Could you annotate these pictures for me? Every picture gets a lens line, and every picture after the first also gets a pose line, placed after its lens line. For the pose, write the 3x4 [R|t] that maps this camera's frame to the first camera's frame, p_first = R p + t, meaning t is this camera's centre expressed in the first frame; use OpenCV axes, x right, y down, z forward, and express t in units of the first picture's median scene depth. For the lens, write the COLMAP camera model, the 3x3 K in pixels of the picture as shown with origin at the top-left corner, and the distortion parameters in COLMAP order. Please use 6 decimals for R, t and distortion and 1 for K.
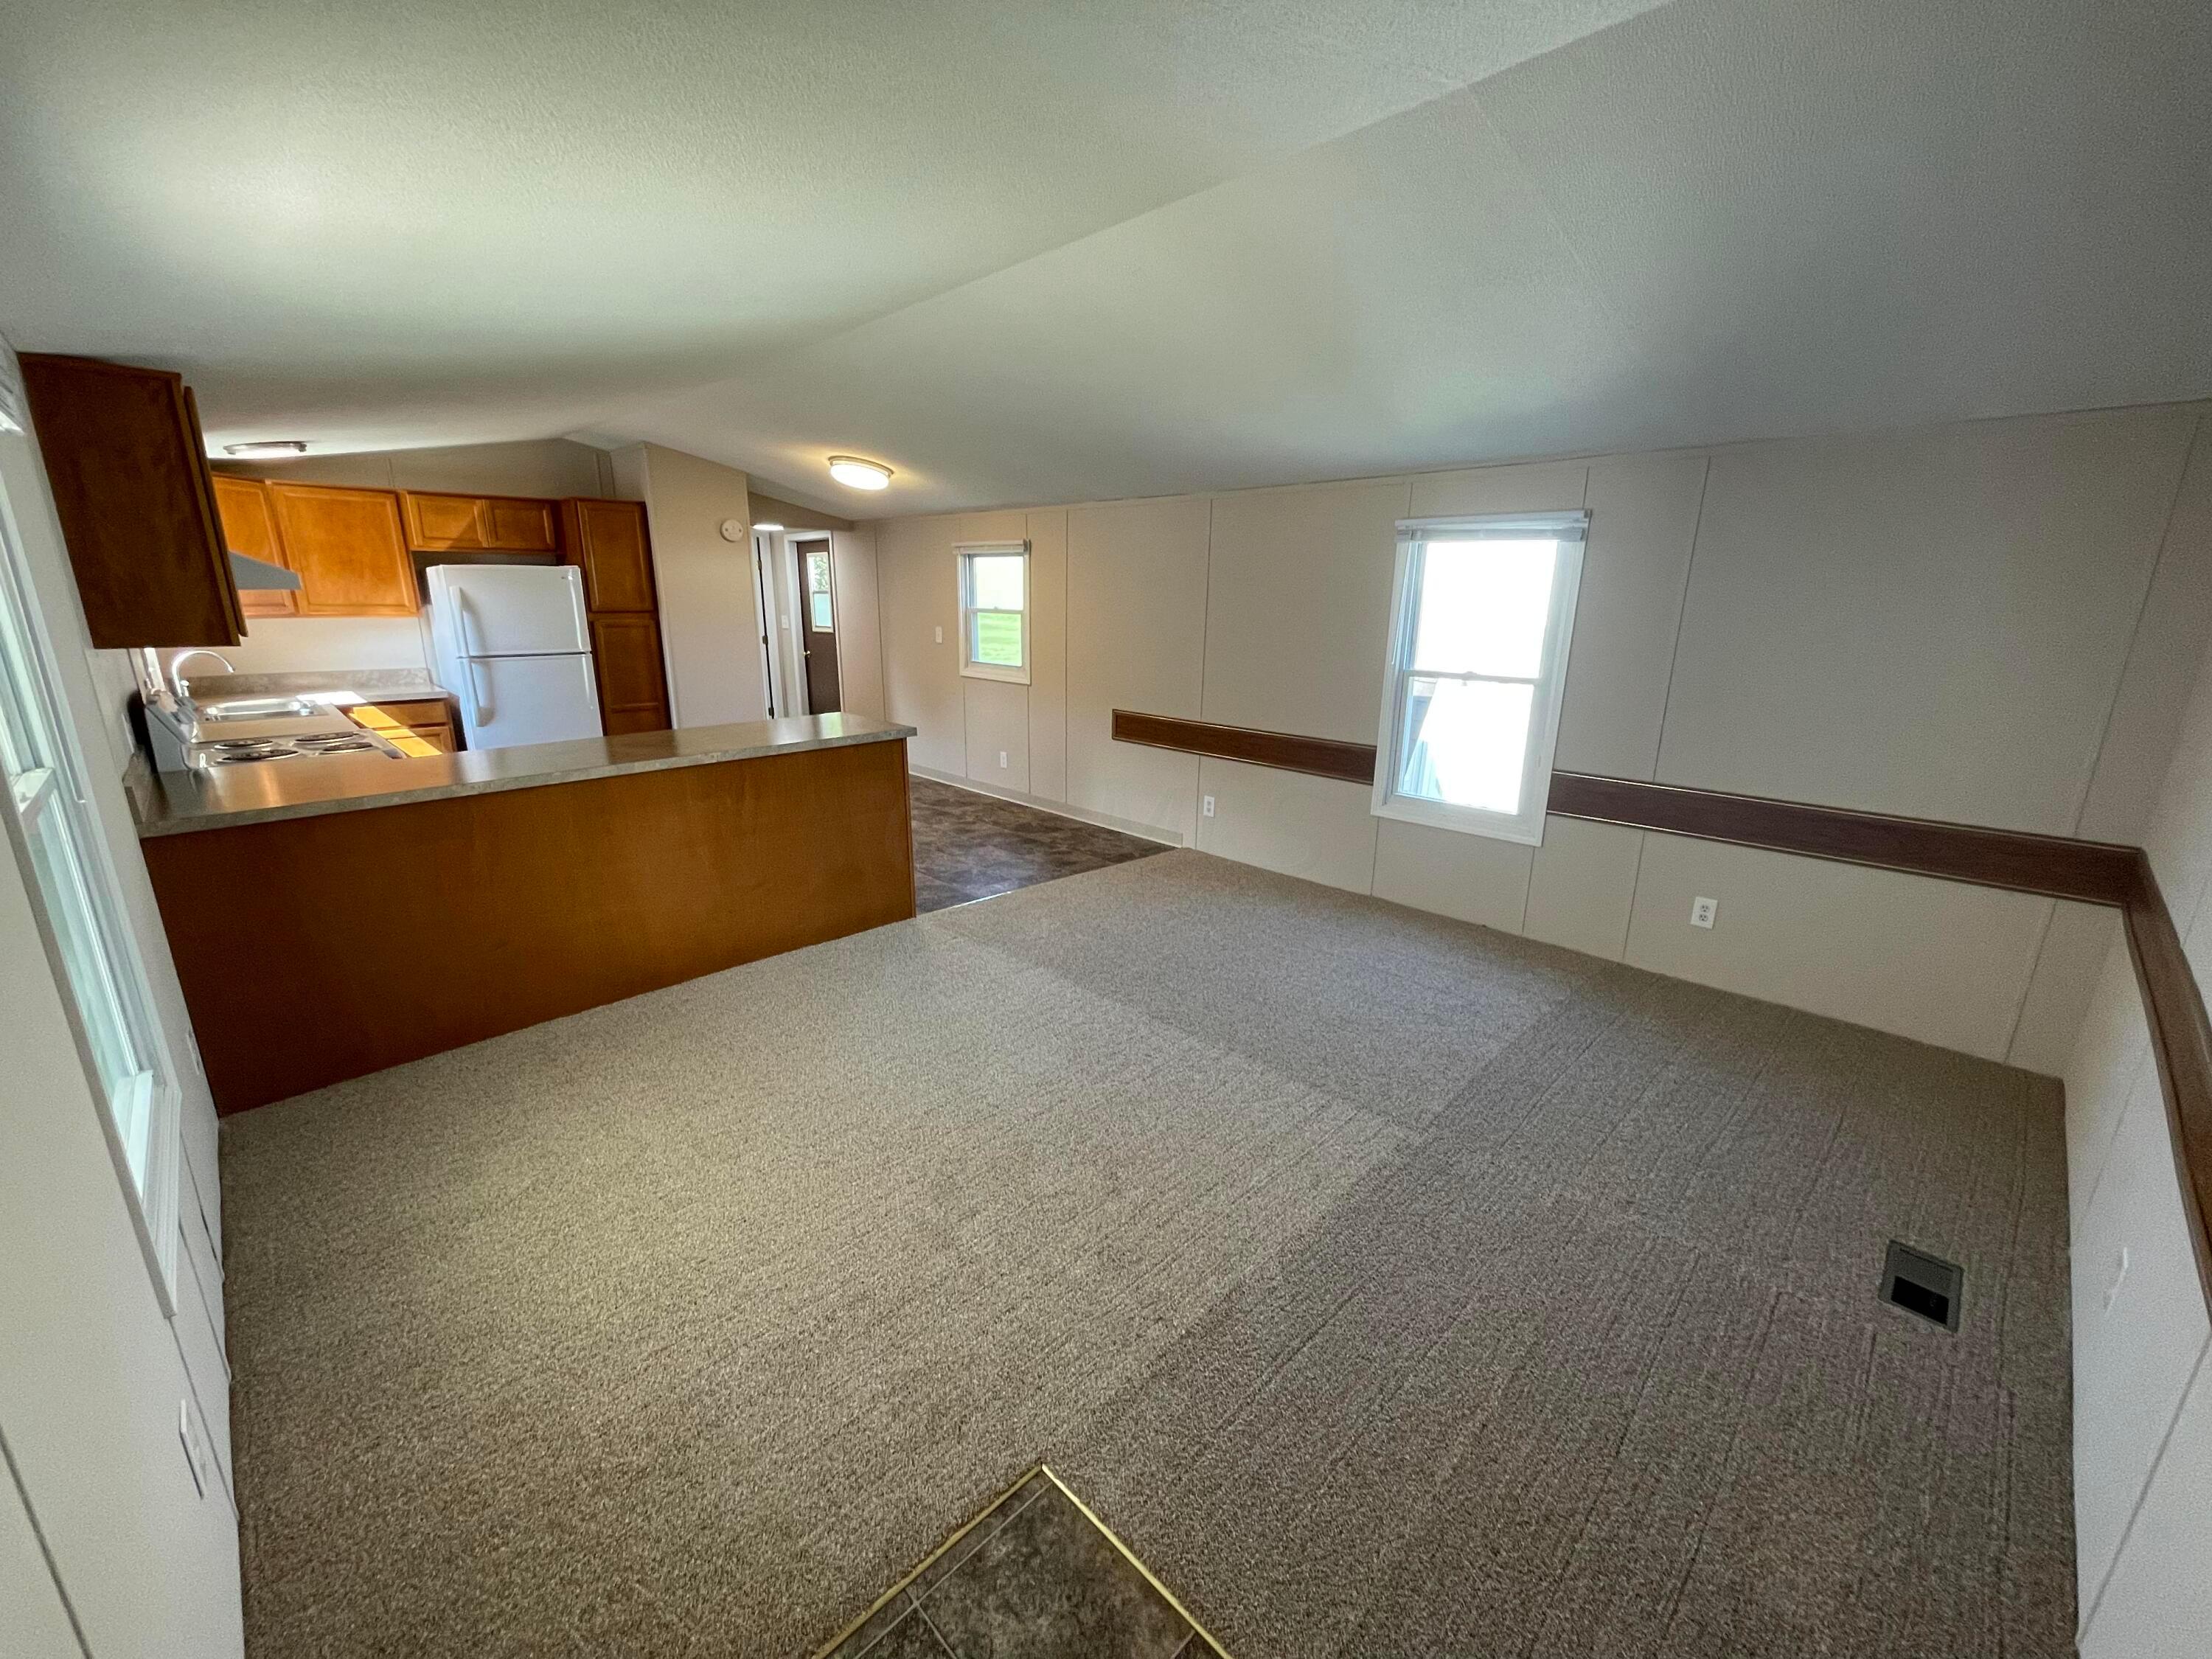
lens RADIAL K [[886.1, 0, 1083.6], [0, 886.1, 822.4], [0, 0, 1]] dist [0.002823, -0.000821]
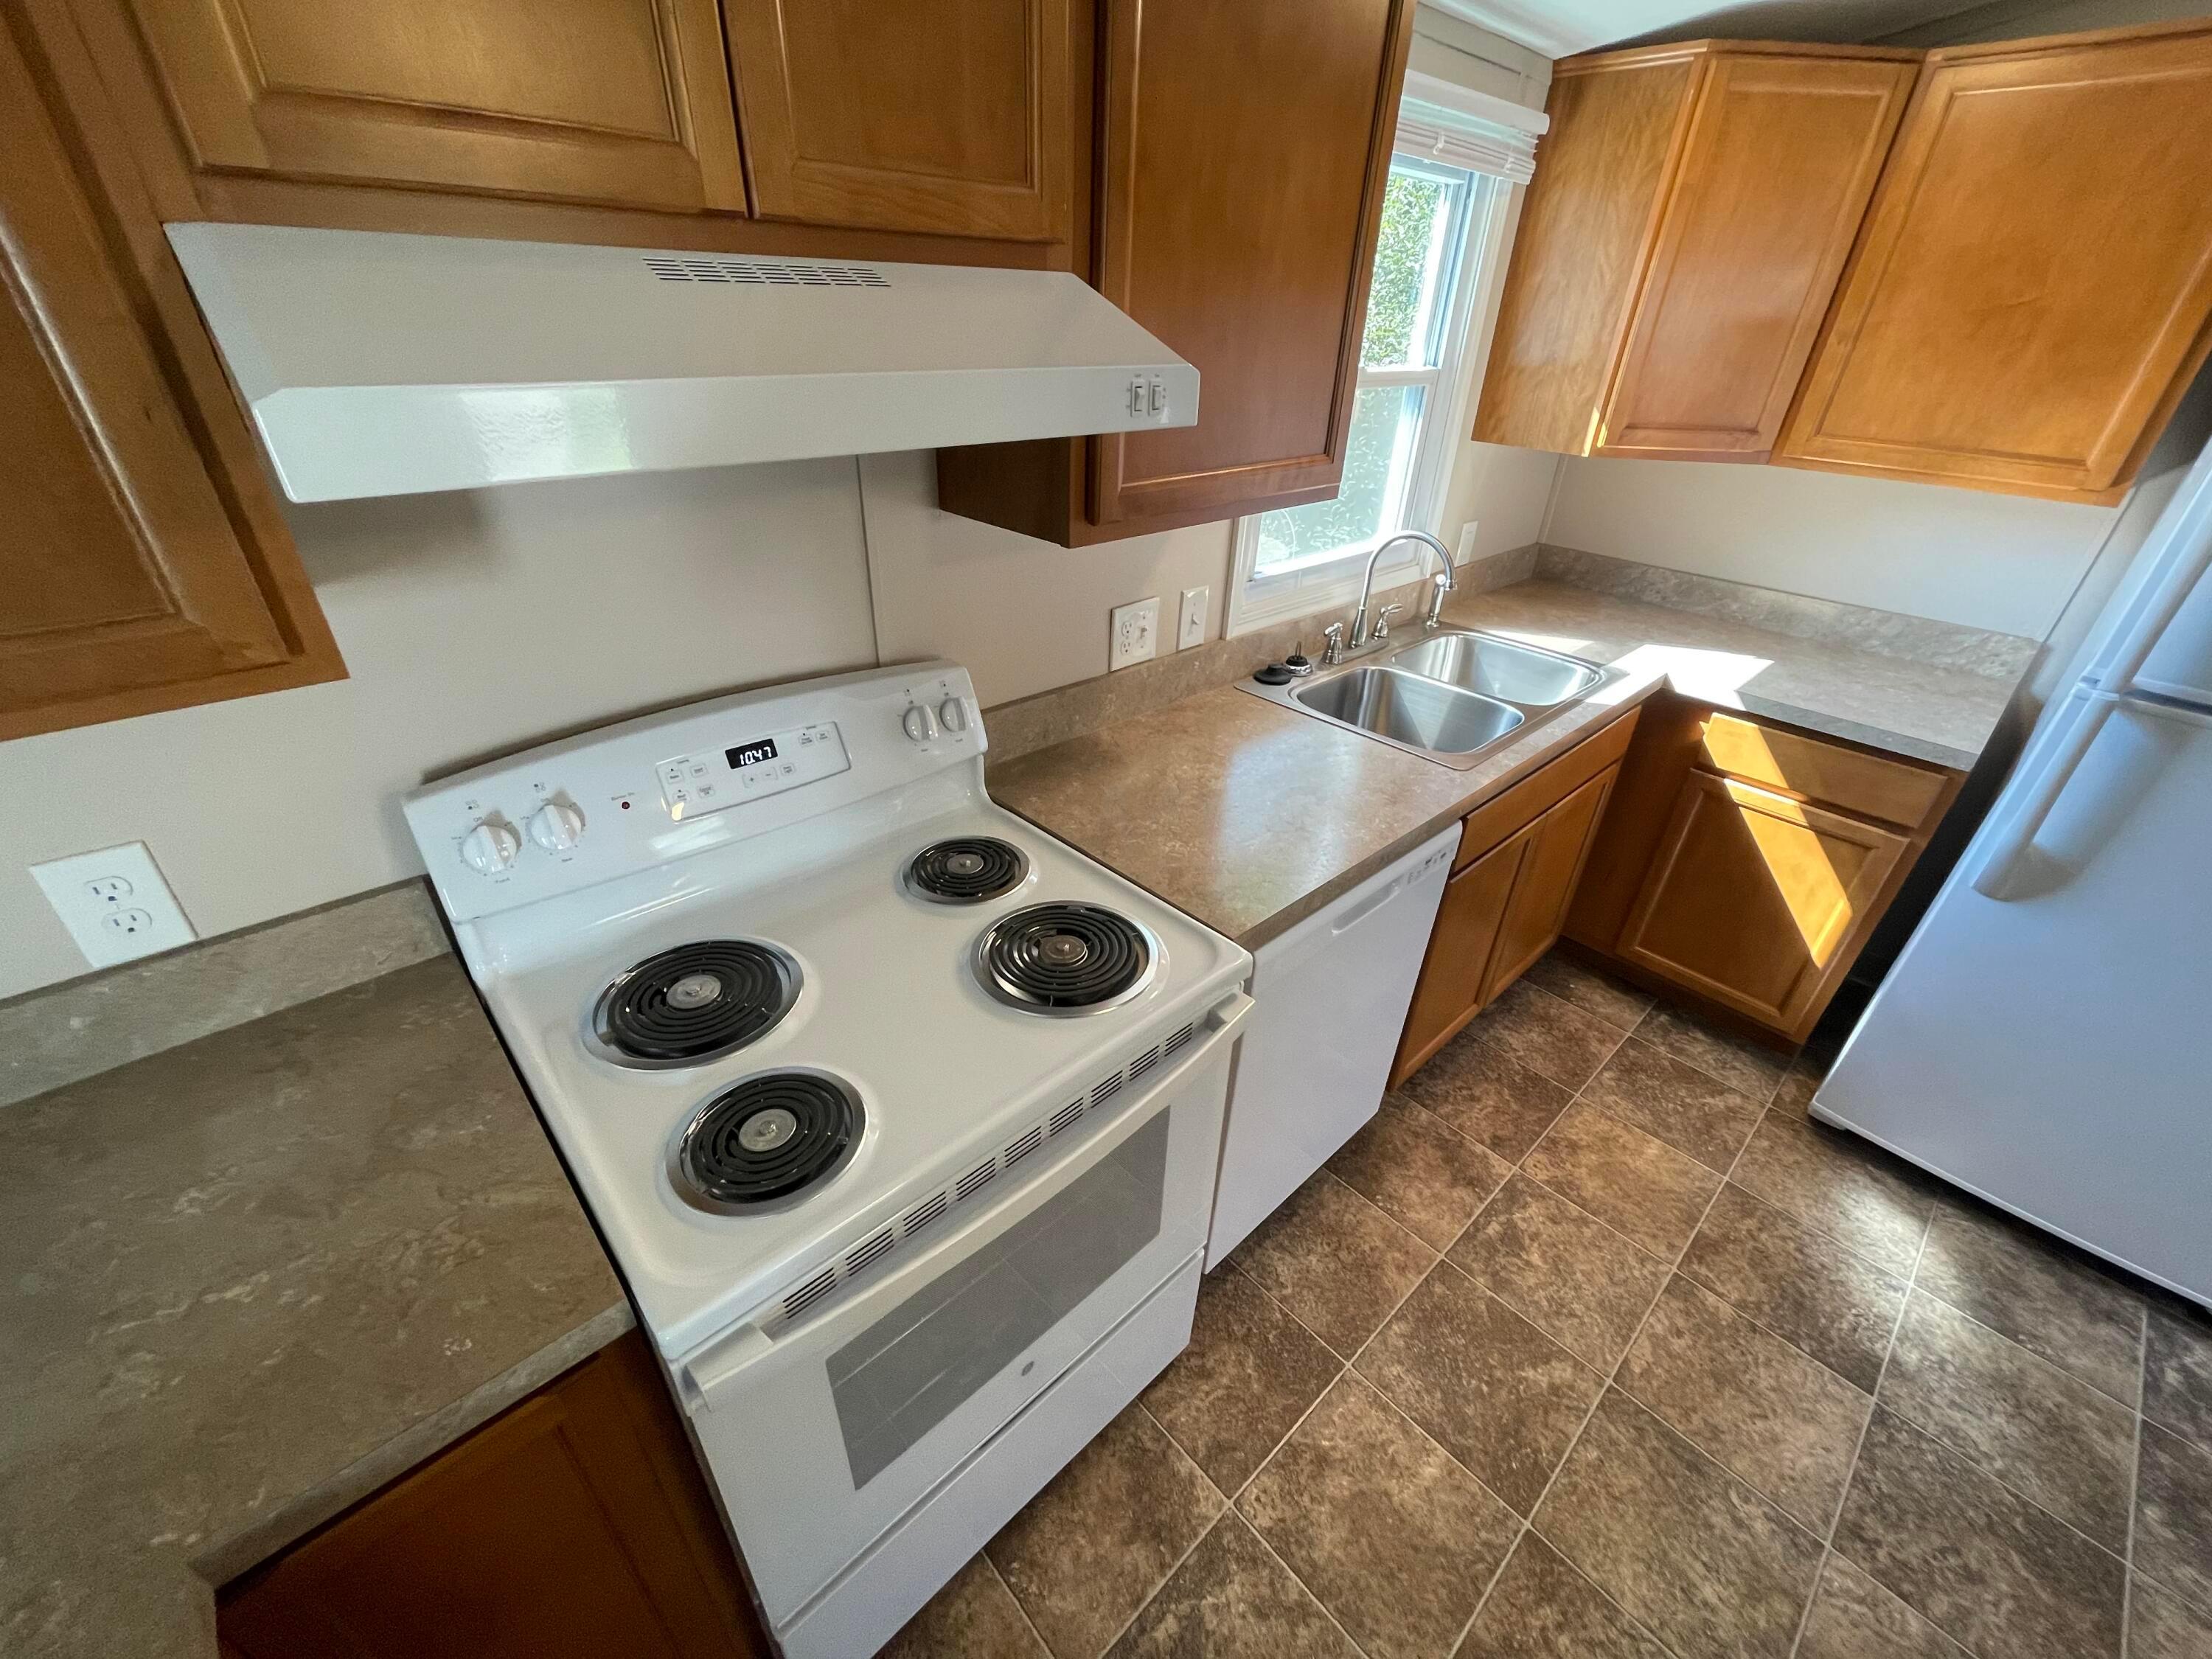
lens RADIAL K [[886.1, 0, 1110.0], [0, 886.1, 843.1], [0, 0, 1]] dist [0.002823, -0.000821]
pose [[-0.014930, 0.517149, -0.855765, -0.415906], [-0.284399, 0.818314, 0.499479, -0.193690], [0.958590, 0.250836, 0.134860, 0.657732]]
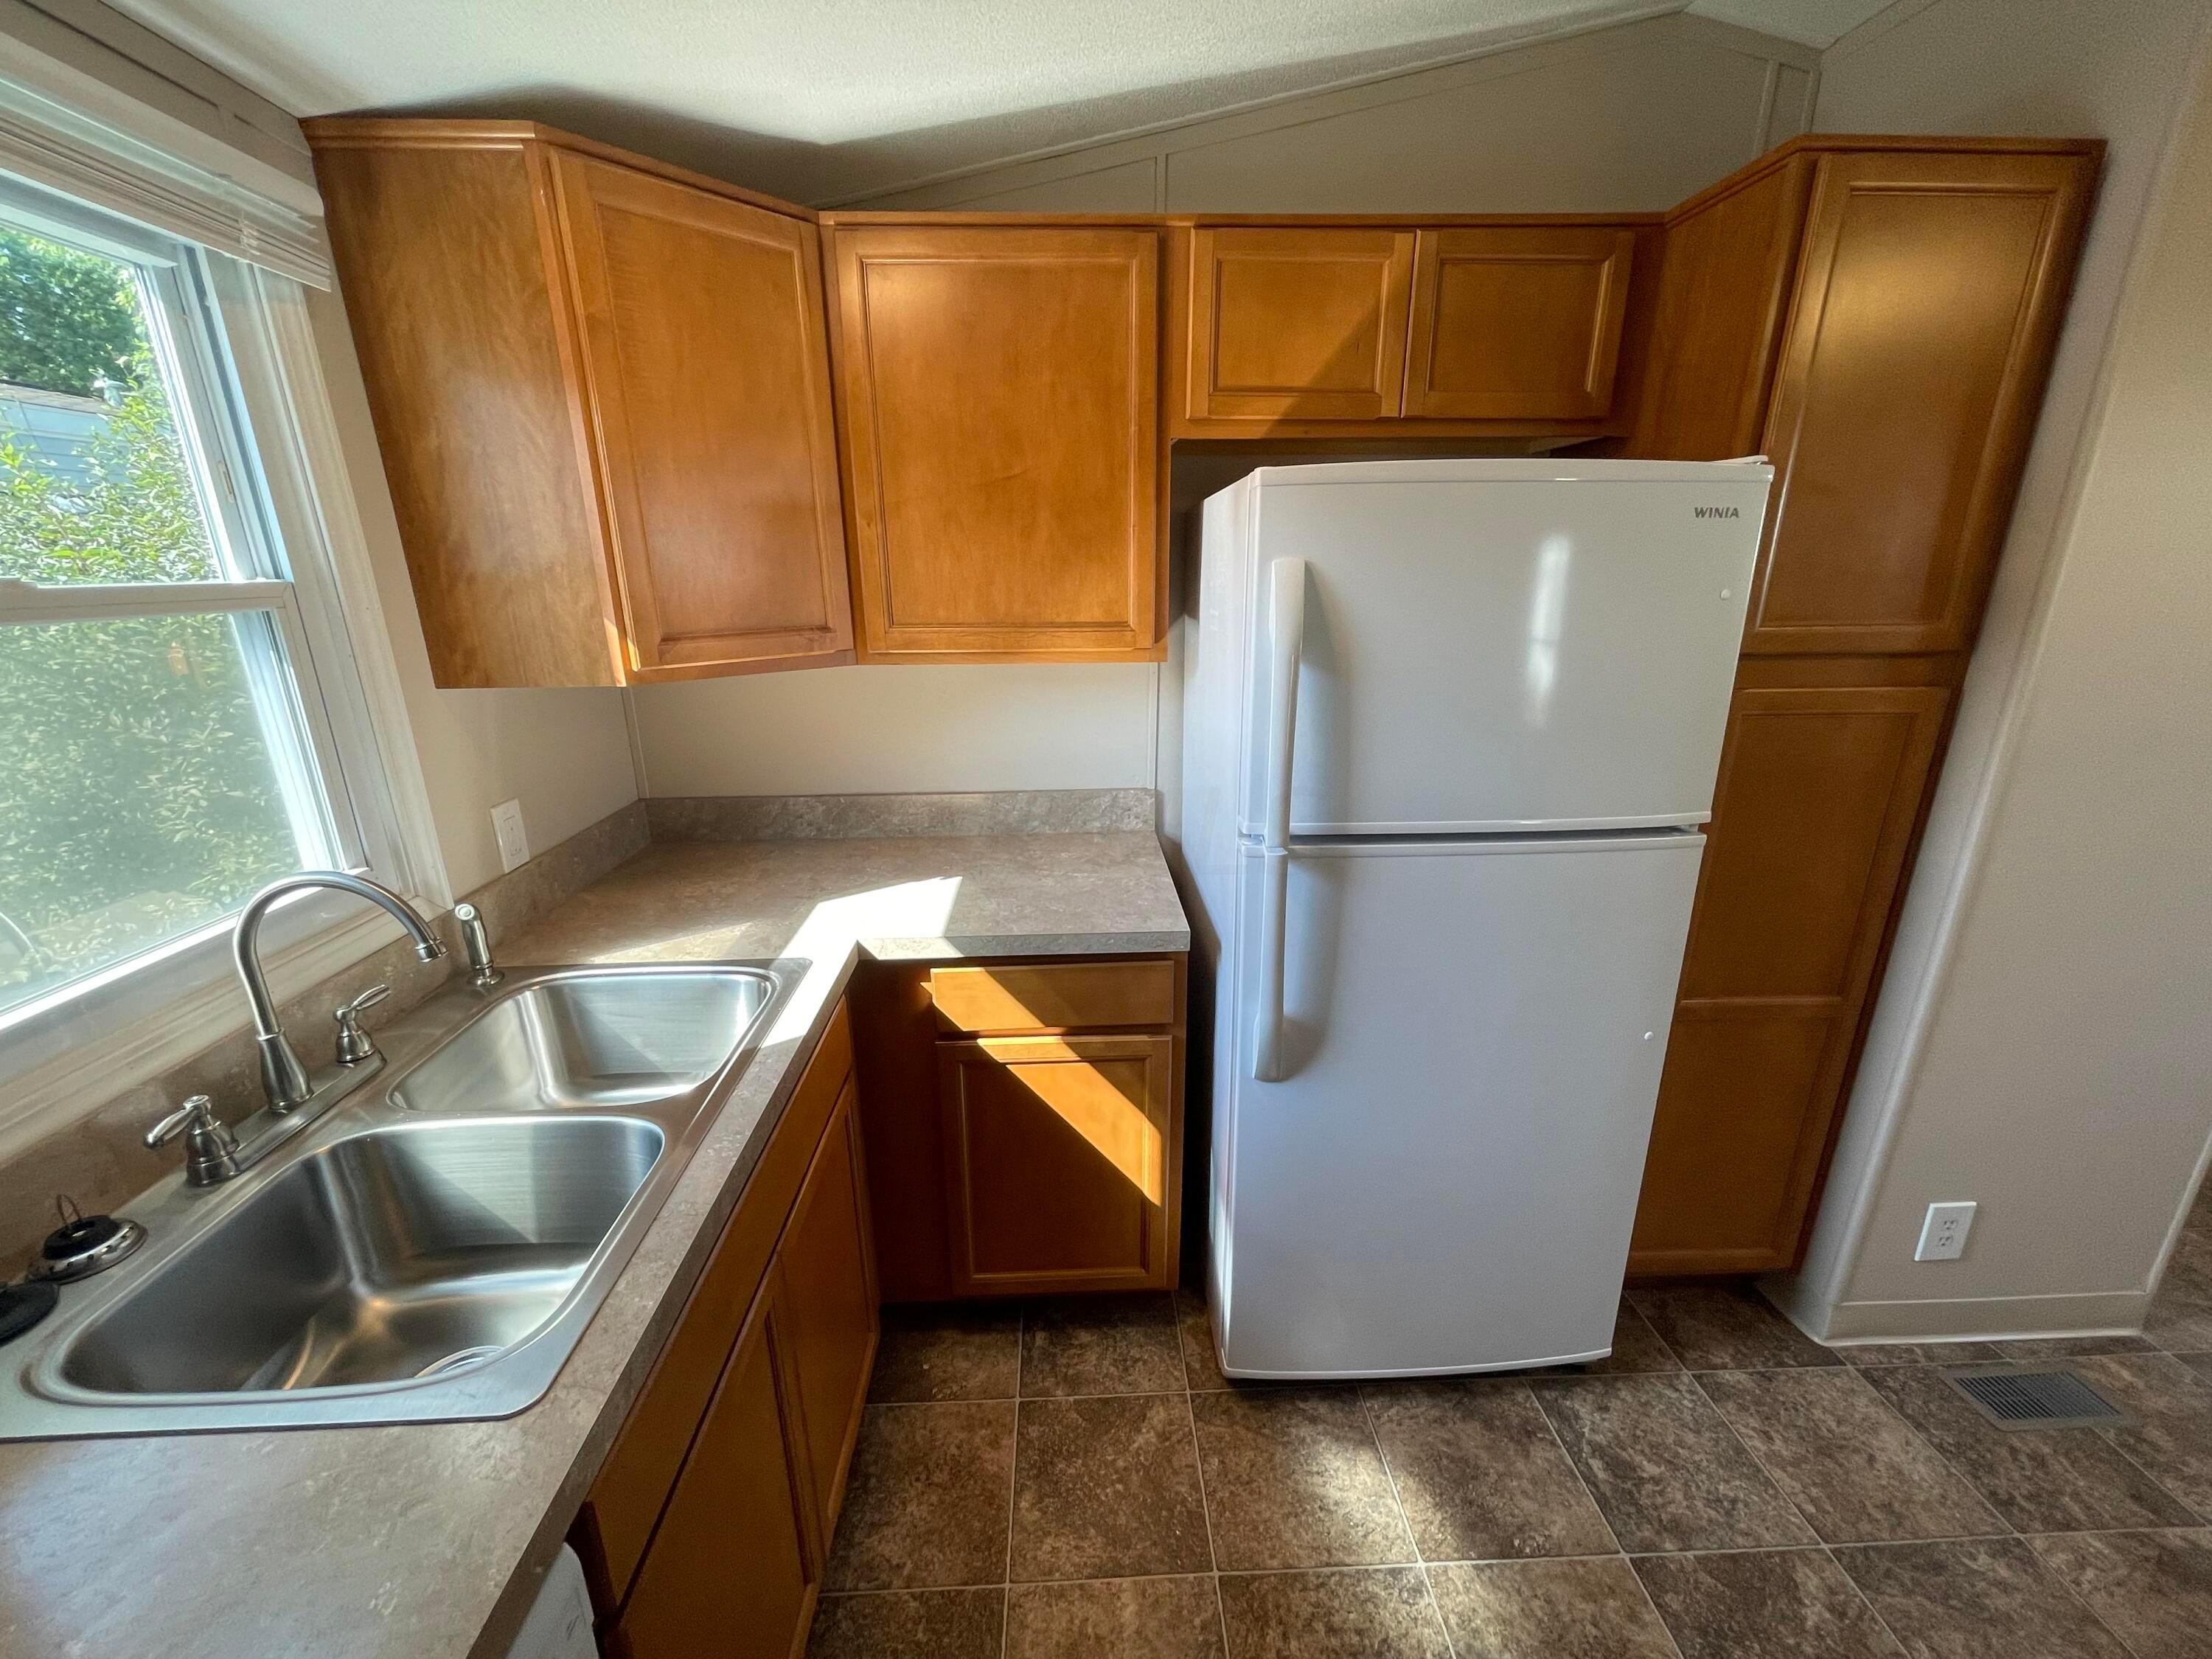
lens RADIAL K [[886.1, 0, 1081.5], [0, 886.1, 848.6], [0, 0, 1]] dist [0.002823, -0.000821]
pose [[0.736775, 0.194255, -0.647632, -0.562658], [-0.156938, 0.980813, 0.115653, -0.201942], [0.657673, 0.016428, 0.753125, 0.760440]]
